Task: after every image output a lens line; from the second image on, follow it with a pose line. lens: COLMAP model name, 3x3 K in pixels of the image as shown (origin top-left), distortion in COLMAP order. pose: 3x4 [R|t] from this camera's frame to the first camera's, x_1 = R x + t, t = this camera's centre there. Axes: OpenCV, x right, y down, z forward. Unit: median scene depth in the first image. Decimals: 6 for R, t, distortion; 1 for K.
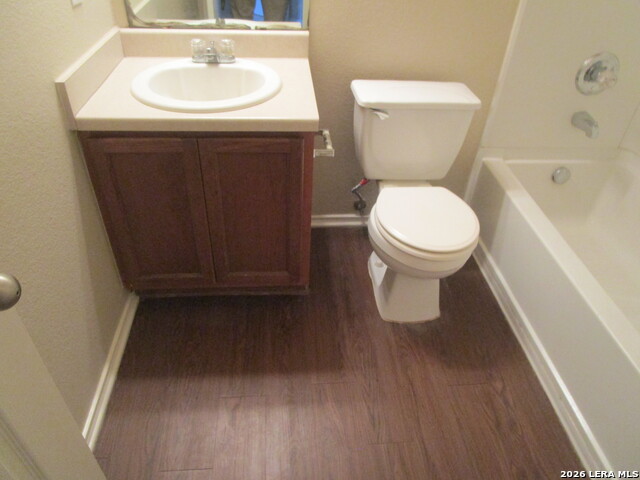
lens RADIAL K [[456.2, 0, 320.0], [0, 456.2, 240.0], [0, 0, 1]] dist [-0.009368, -0.001512]
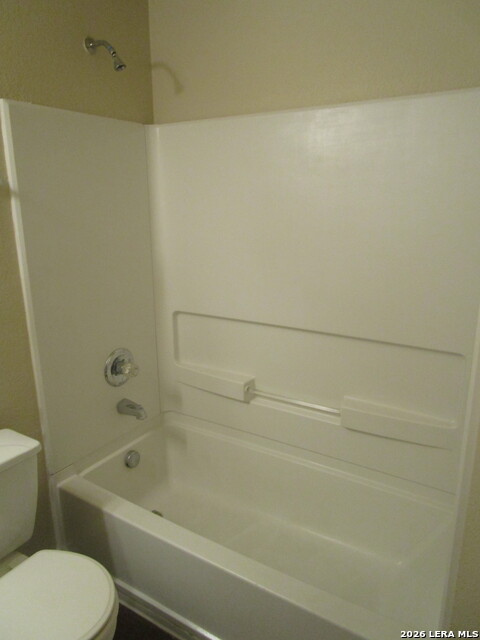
lens RADIAL K [[456.2, 0, 240.0], [0, 456.2, 320.0], [0, 0, 1]] dist [-0.009368, -0.001512]
pose [[0.591570, -0.246550, 0.767632, -0.042192], [0.517252, 0.846392, -0.126771, -0.166660], [-0.618462, 0.472053, 0.628228, 0.060559]]
